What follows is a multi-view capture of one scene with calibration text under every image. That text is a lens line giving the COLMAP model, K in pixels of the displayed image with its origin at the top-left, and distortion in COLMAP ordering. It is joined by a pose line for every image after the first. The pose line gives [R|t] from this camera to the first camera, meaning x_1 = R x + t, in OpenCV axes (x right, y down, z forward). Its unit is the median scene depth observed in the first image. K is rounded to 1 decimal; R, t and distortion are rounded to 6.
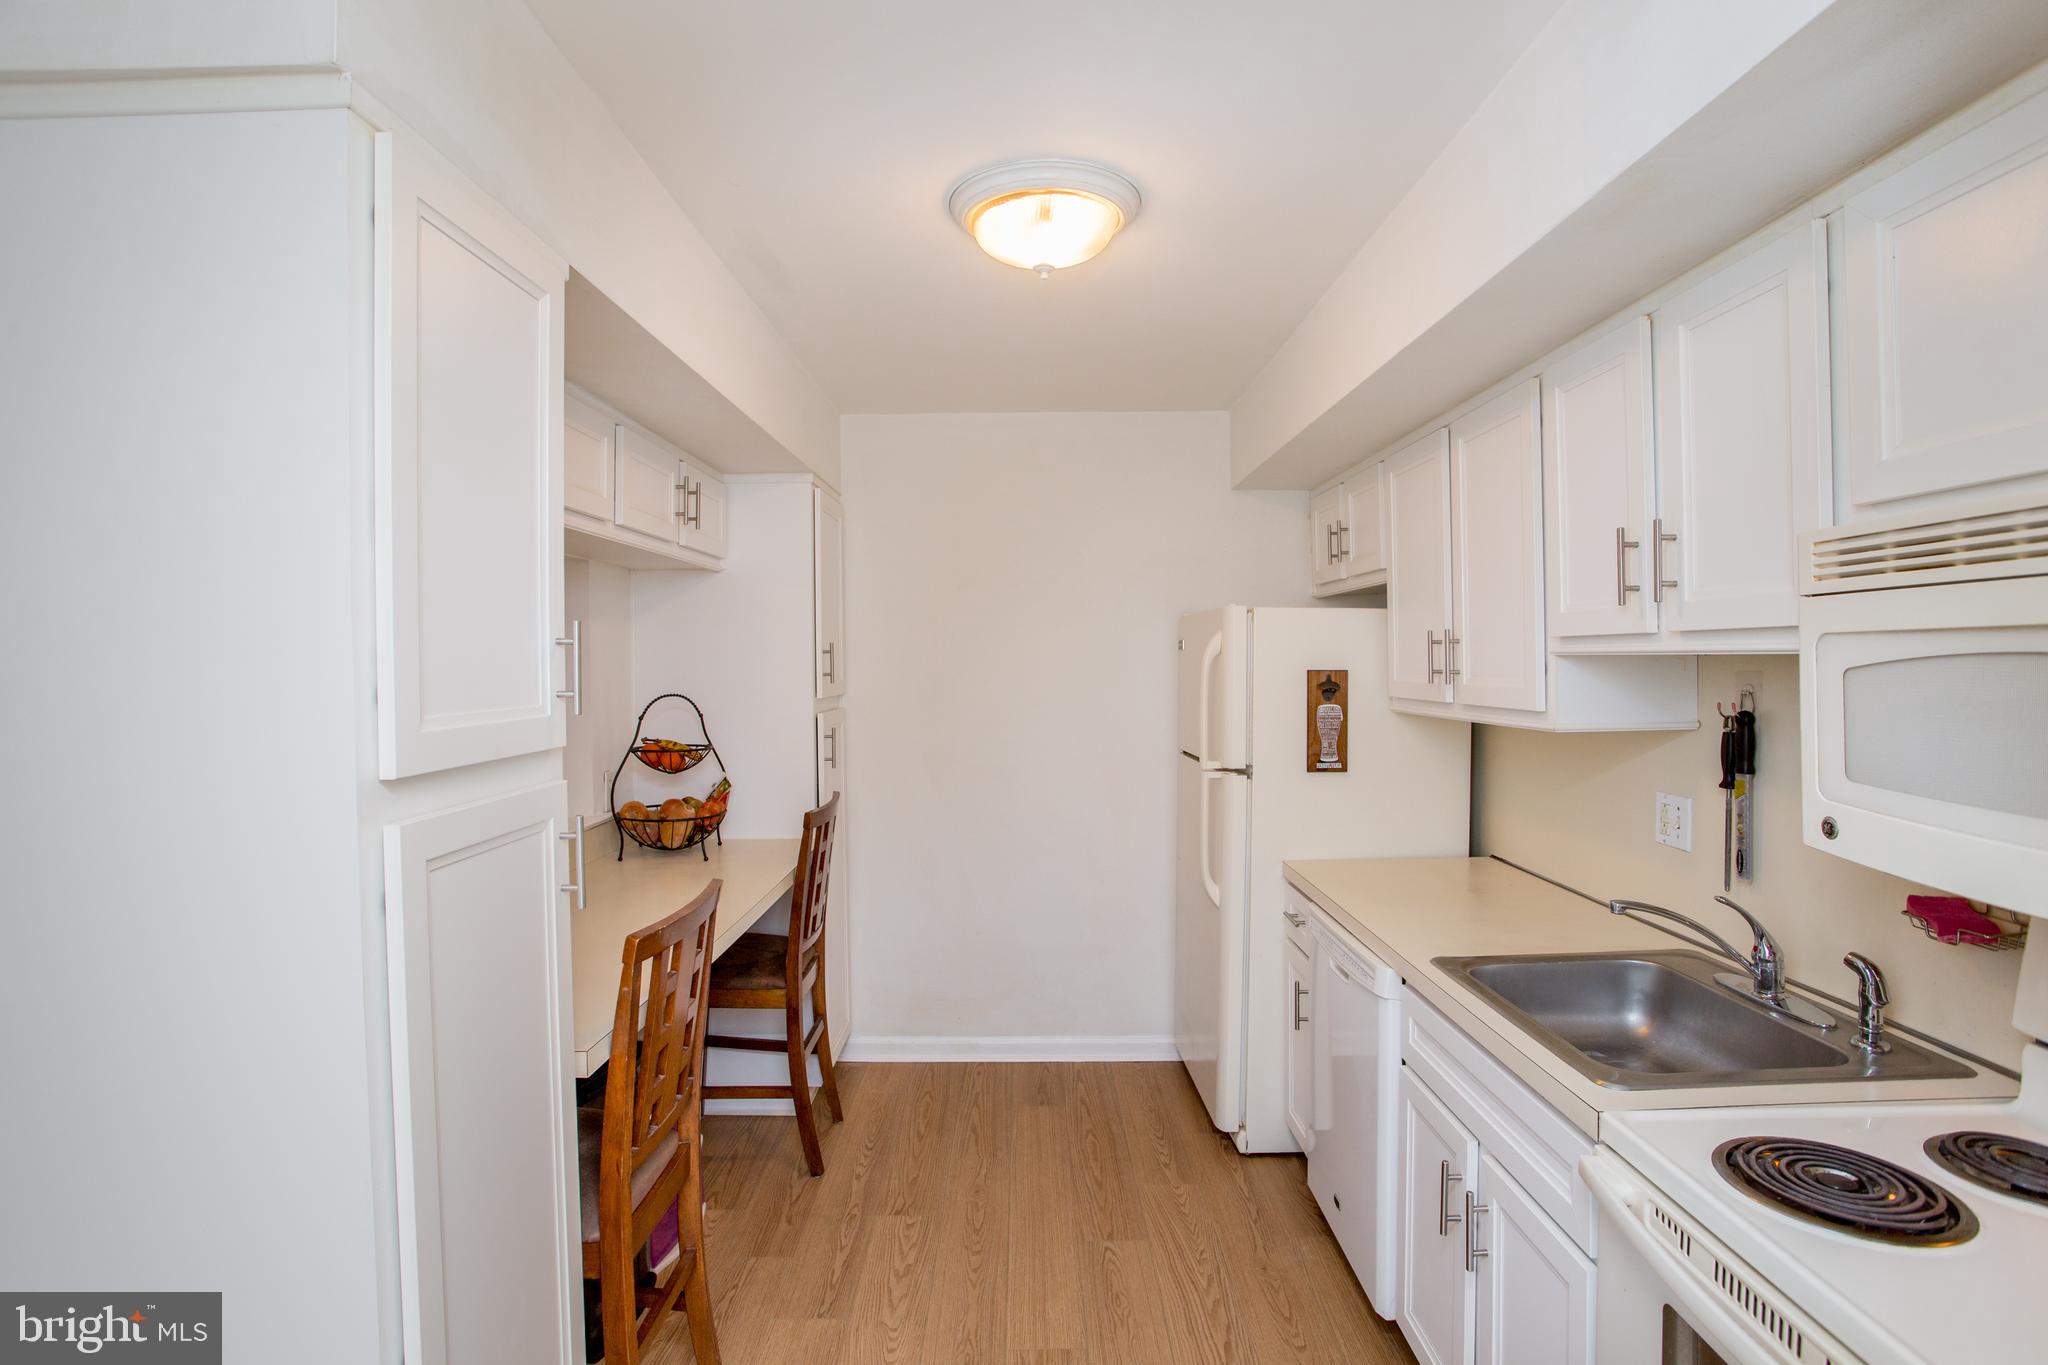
lens RADIAL K [[1011.4, 0, 1024.0], [0, 1011.4, 682.5], [0, 0, 1]] dist [-0.049708, 0.000180]
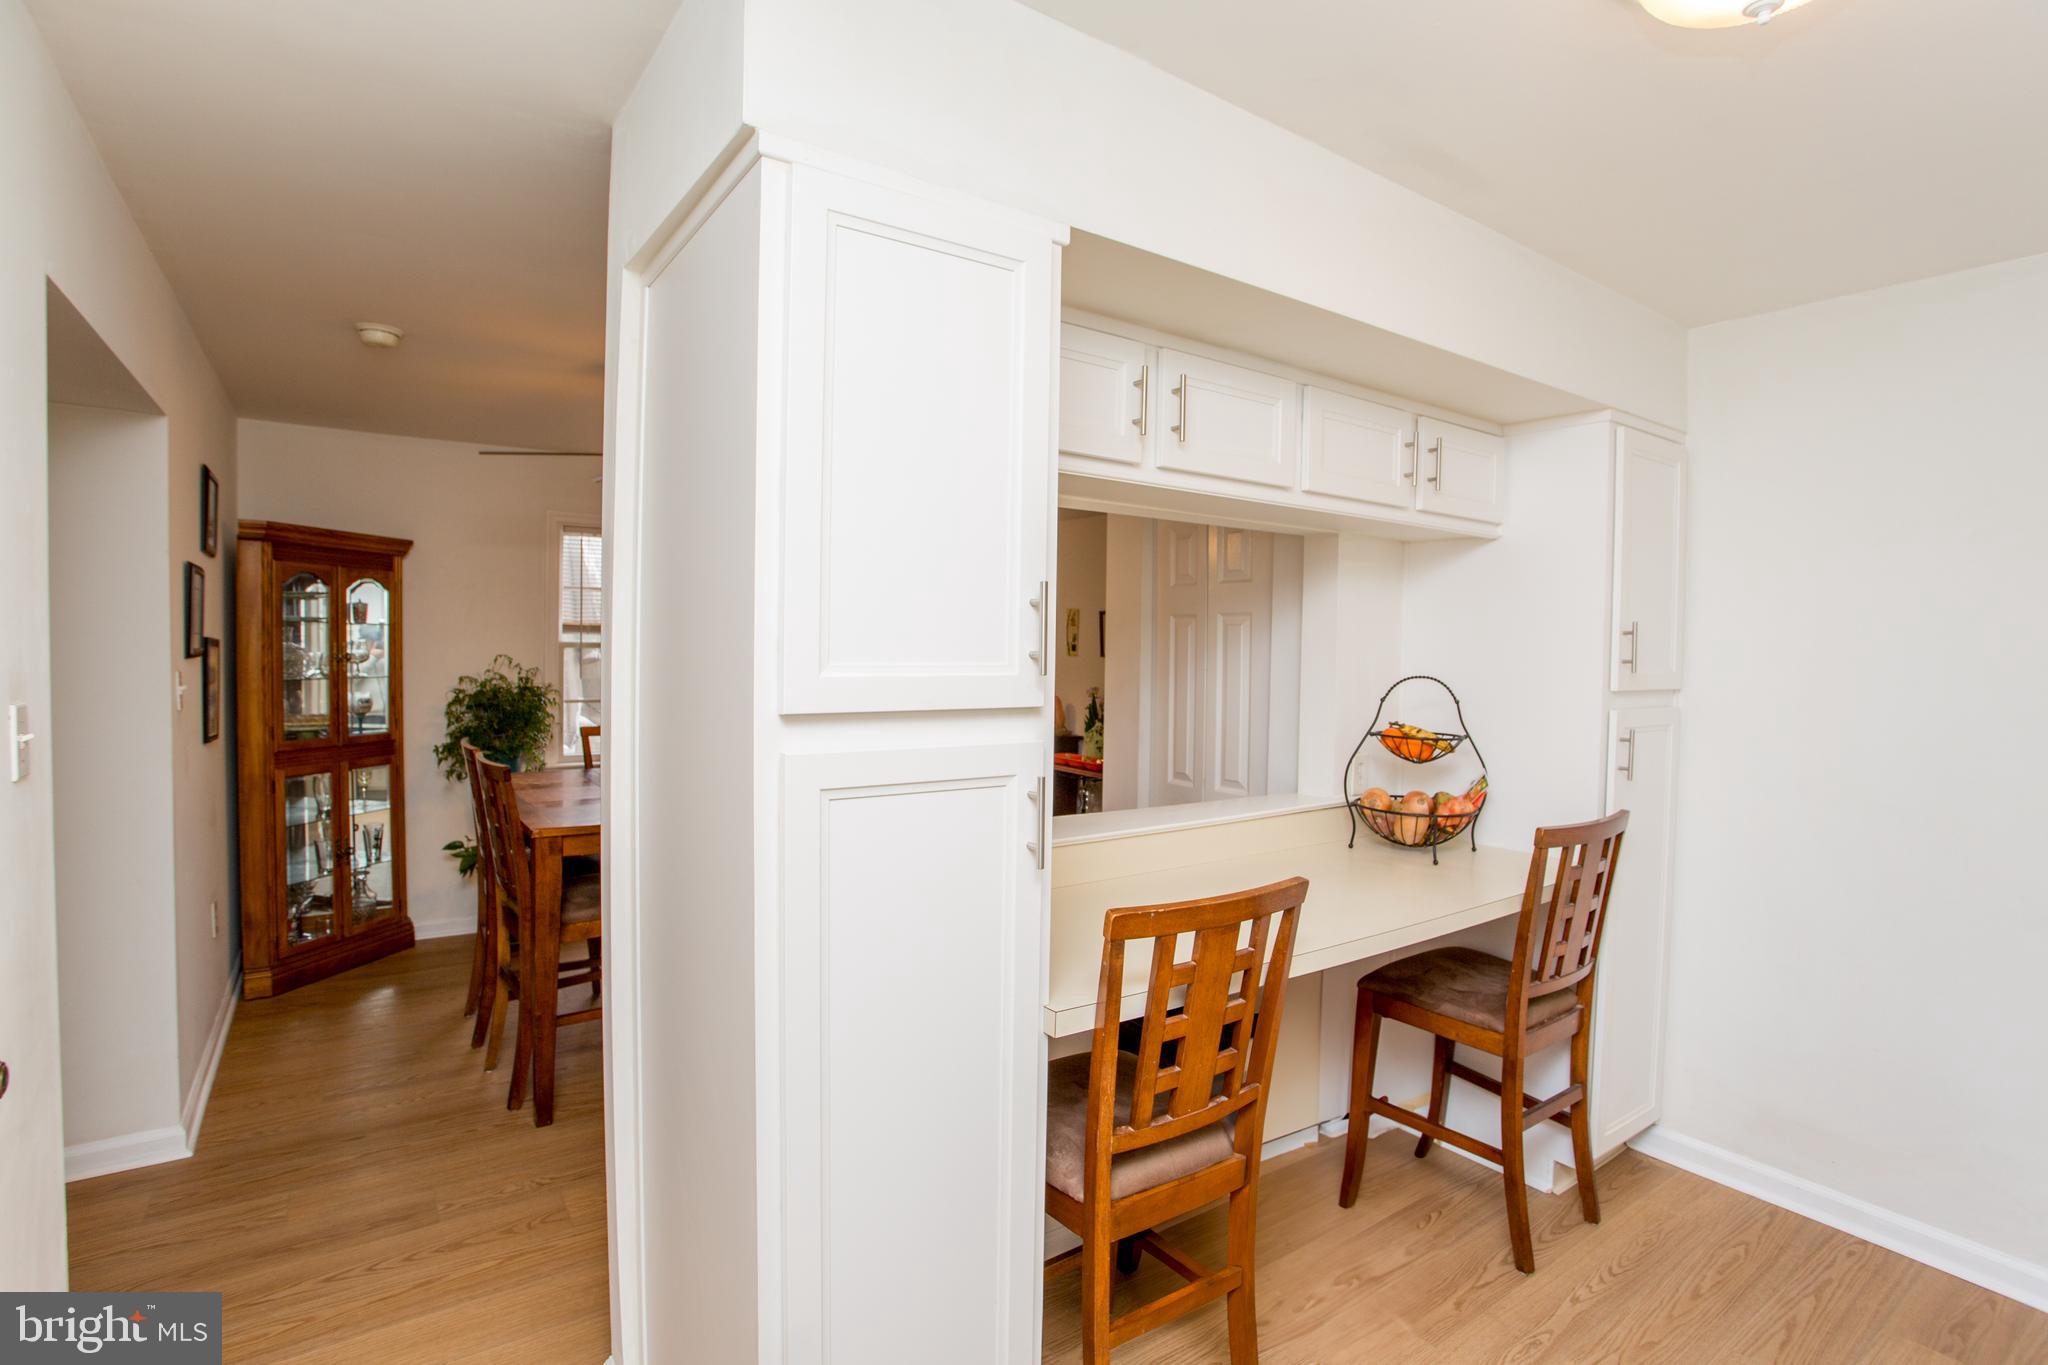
lens RADIAL K [[992.0, 0, 1005.3], [0, 992.0, 675.2], [0, 0, 1]] dist [-0.064574, 0.023713]
pose [[0.580354, 0.046711, -0.813023, 0.157608], [-0.042326, 0.998734, 0.027167, 0.002590], [0.813263, 0.018645, 0.581597, 0.181509]]
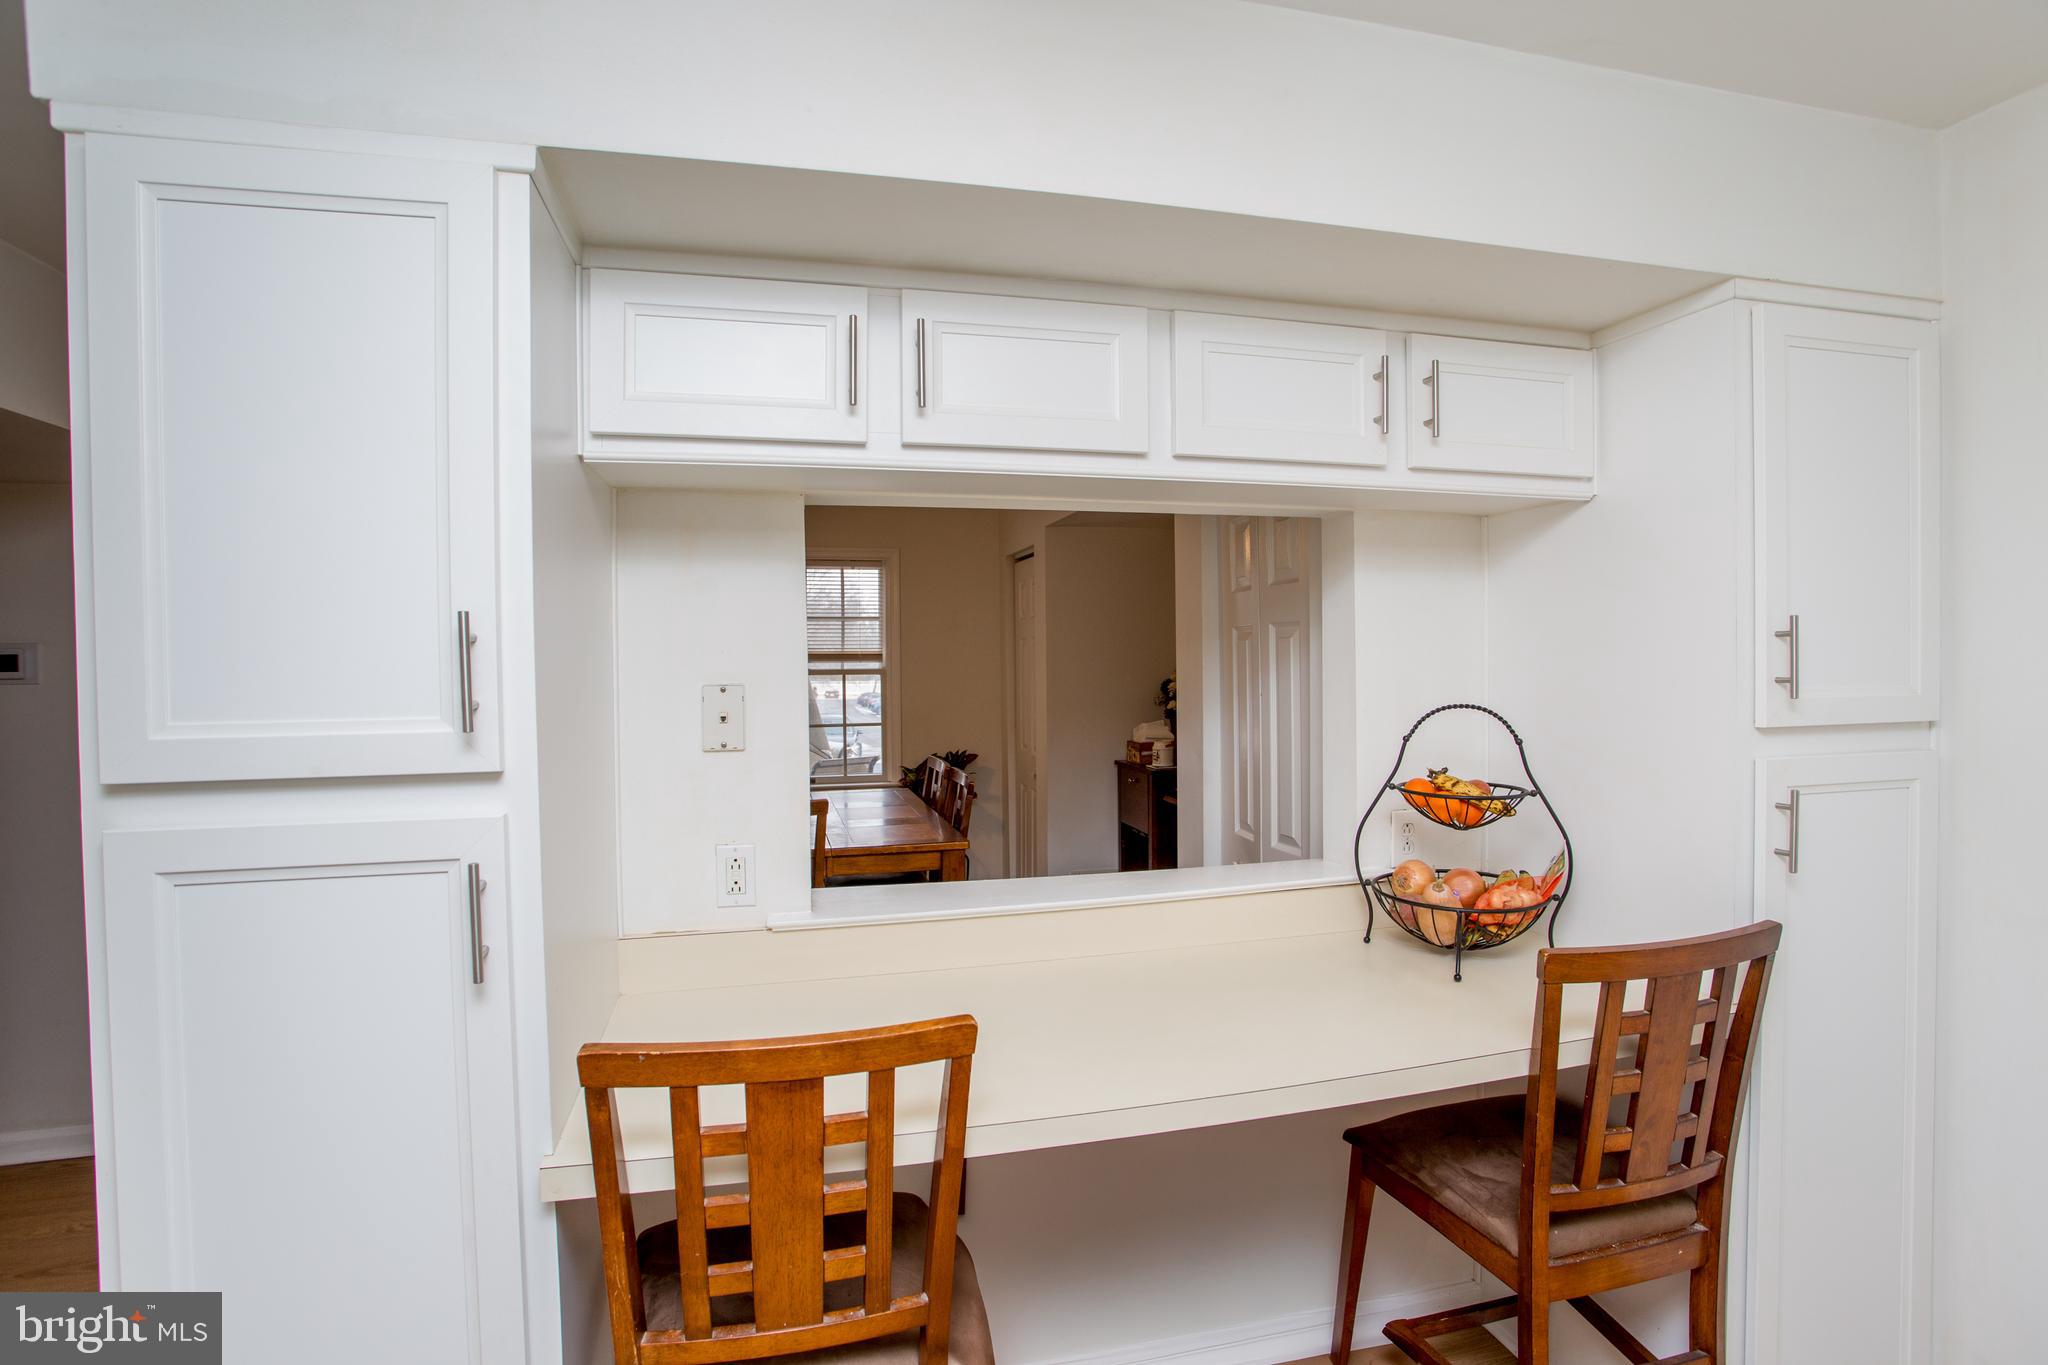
lens RADIAL K [[992.0, 0, 1005.3], [0, 992.0, 675.2], [0, 0, 1]] dist [-0.064574, 0.023713]
pose [[0.257042, 0.026436, -0.966039, 0.178573], [-0.015638, 0.999609, 0.023194, -0.017667], [0.966274, 0.009145, 0.257355, 0.574849]]
